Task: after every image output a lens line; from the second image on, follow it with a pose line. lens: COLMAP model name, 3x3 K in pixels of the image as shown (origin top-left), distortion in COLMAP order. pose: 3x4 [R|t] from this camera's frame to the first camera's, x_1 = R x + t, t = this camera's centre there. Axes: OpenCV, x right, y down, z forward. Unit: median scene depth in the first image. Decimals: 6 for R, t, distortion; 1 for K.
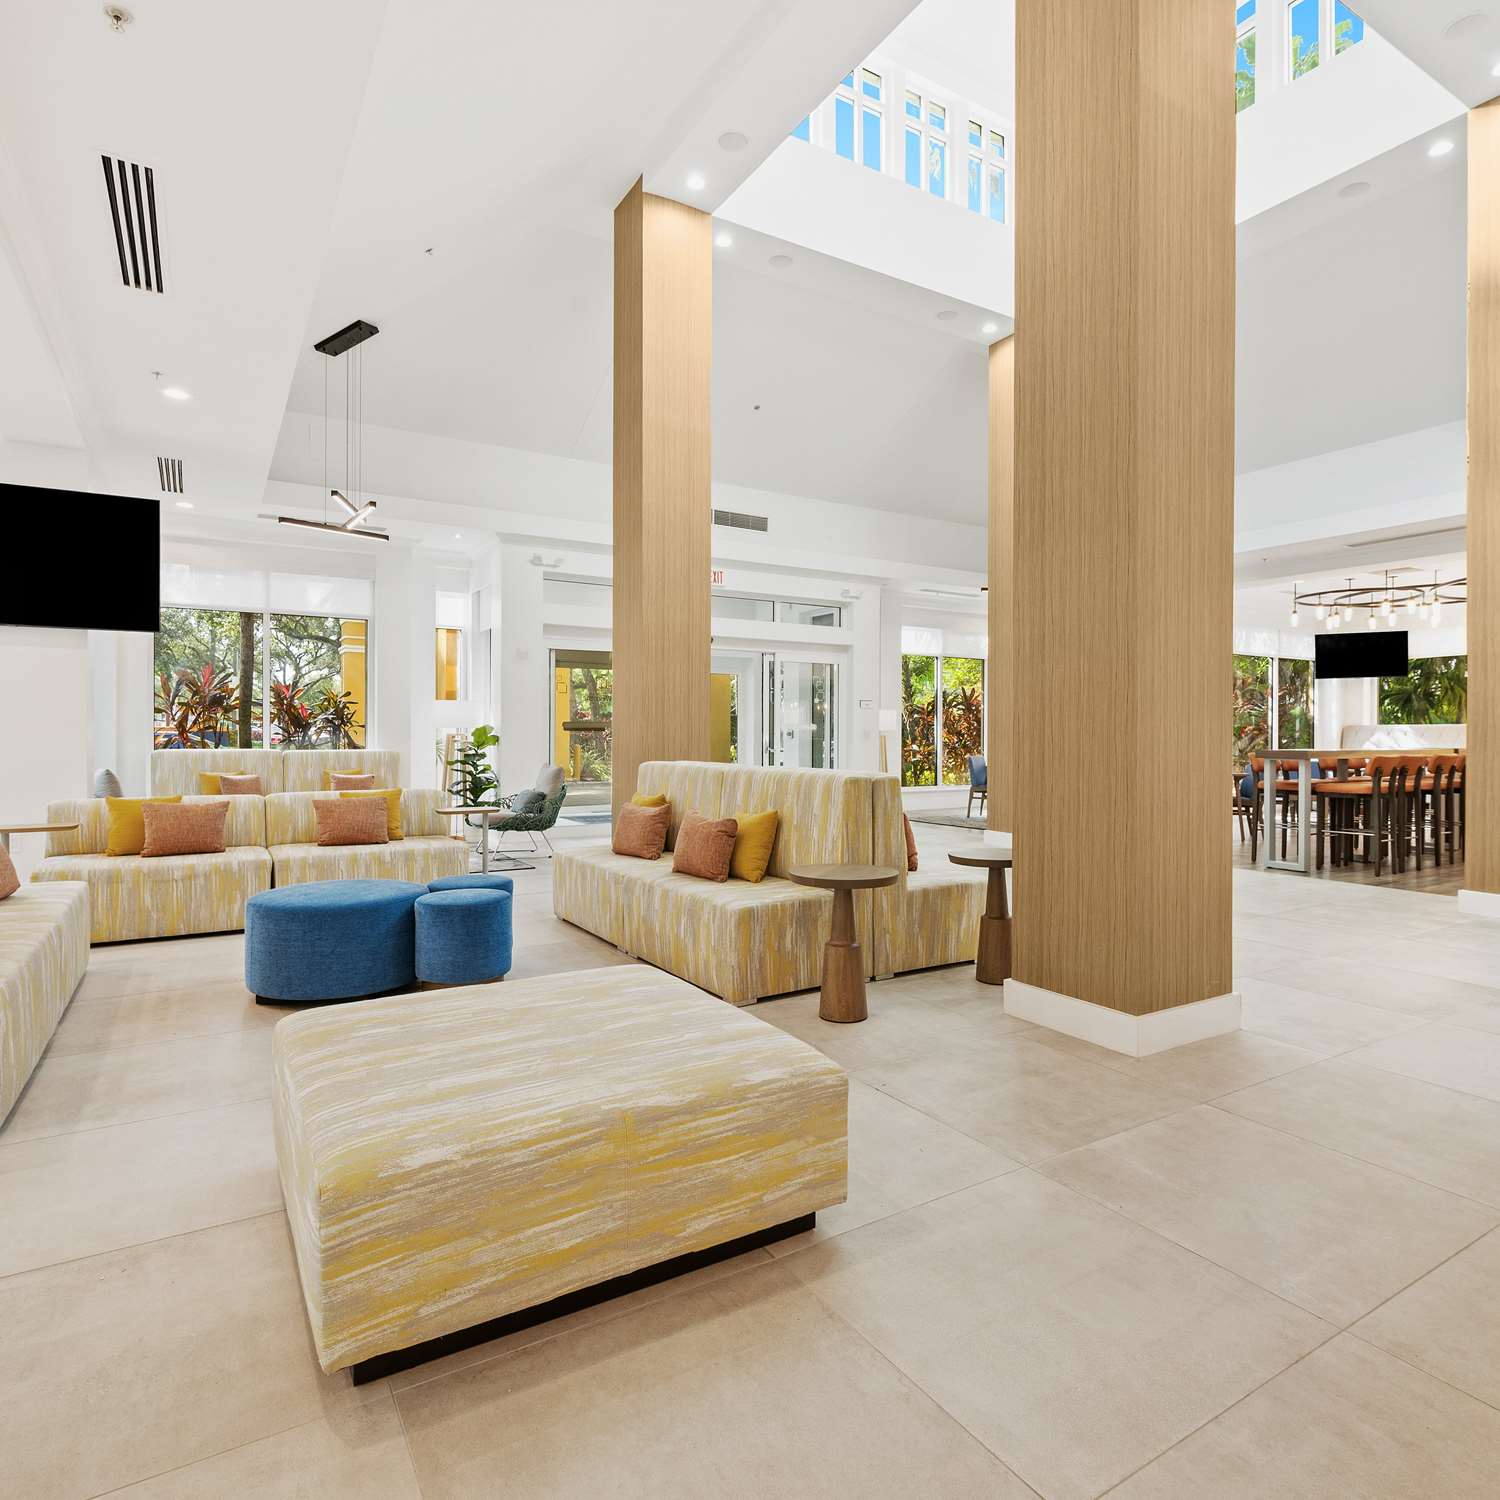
lens RADIAL K [[898.6, 0, 750.0], [0, 898.6, 750.0], [0, 0, 1]] dist [-0.003380, -0.001846]
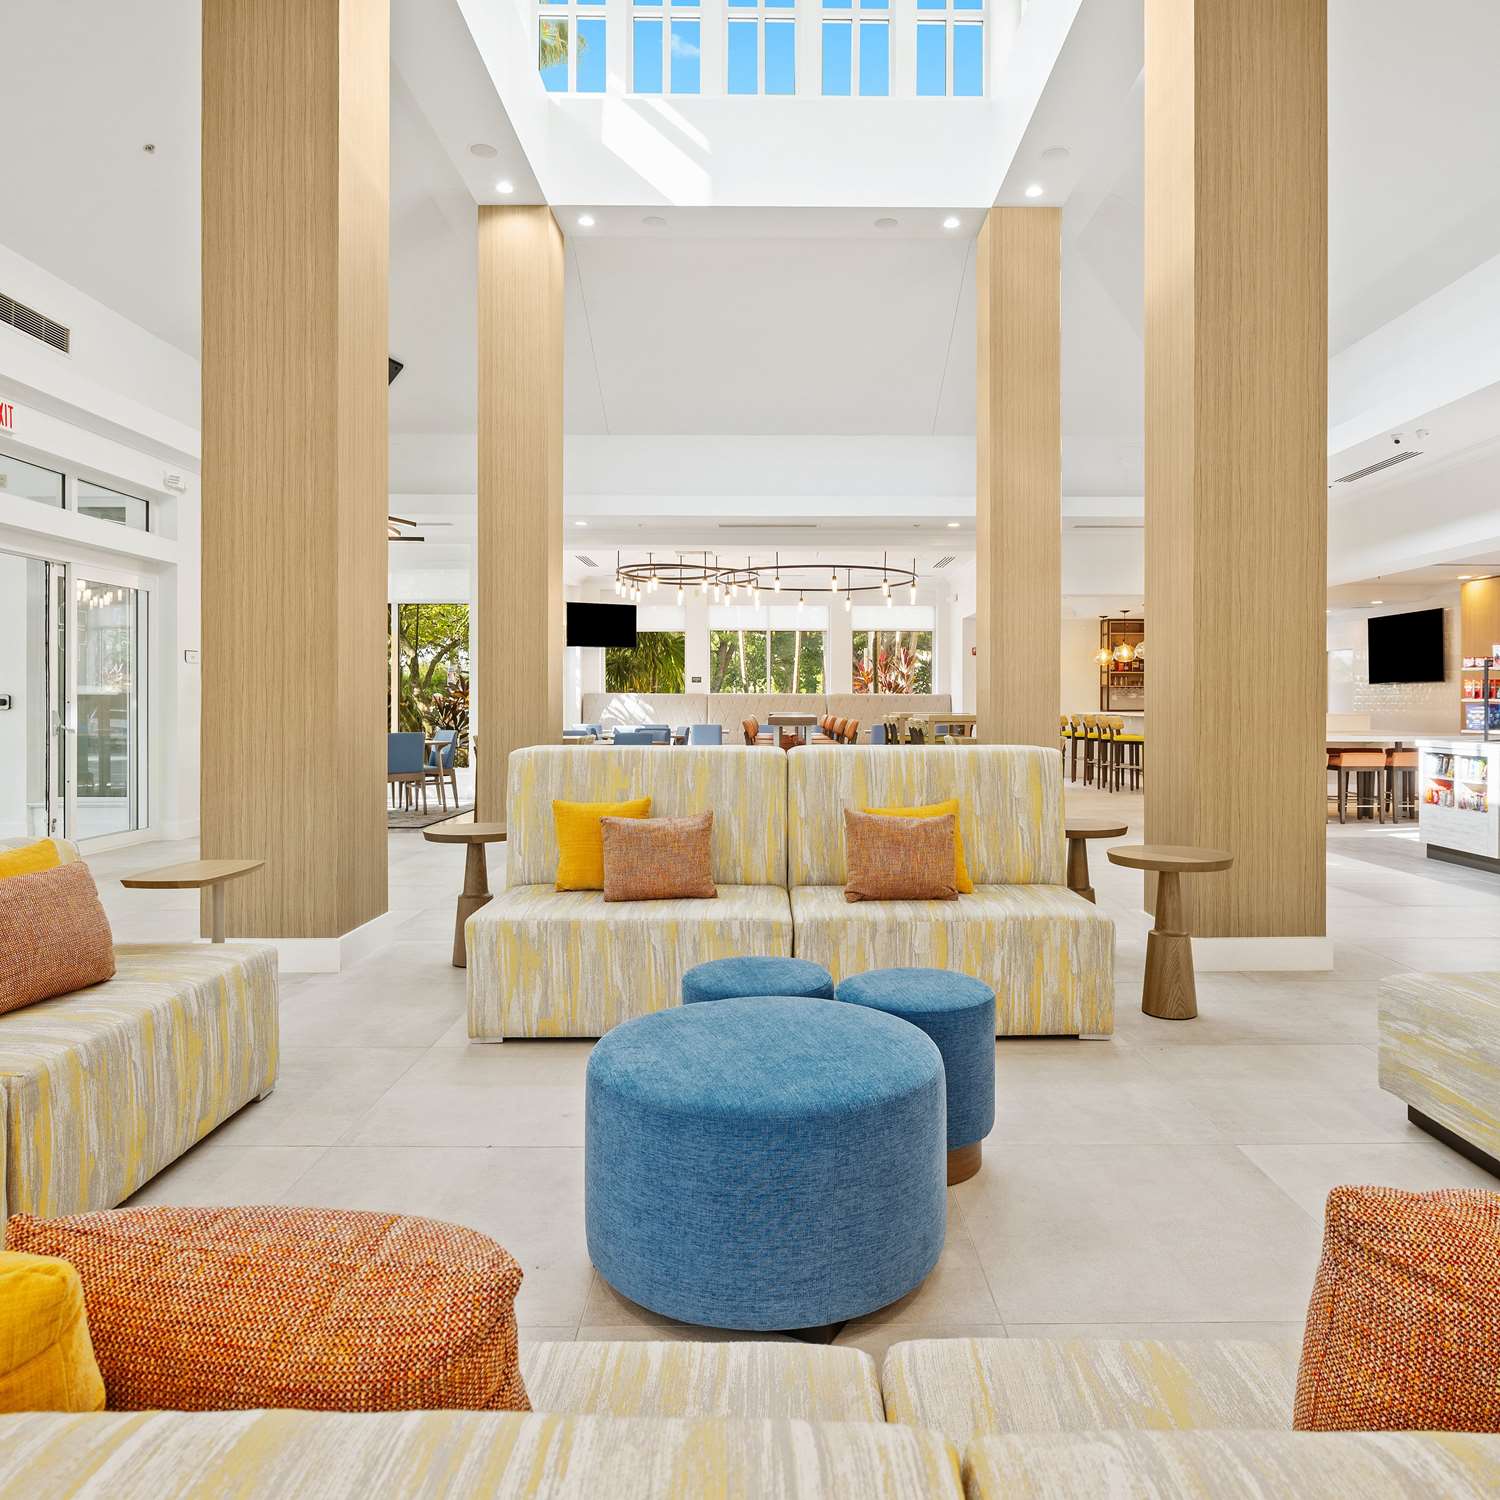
lens RADIAL K [[1073.4, 0, 753.1], [0, 1073.4, 713.6], [0, 0, 1]] dist [-0.003955, -0.001690]
pose [[0.514674, -0.008000, 0.857349, -0.379094], [0.013931, 0.999902, 0.000967, -0.004675], [-0.857273, 0.011446, 0.514735, 0.290992]]
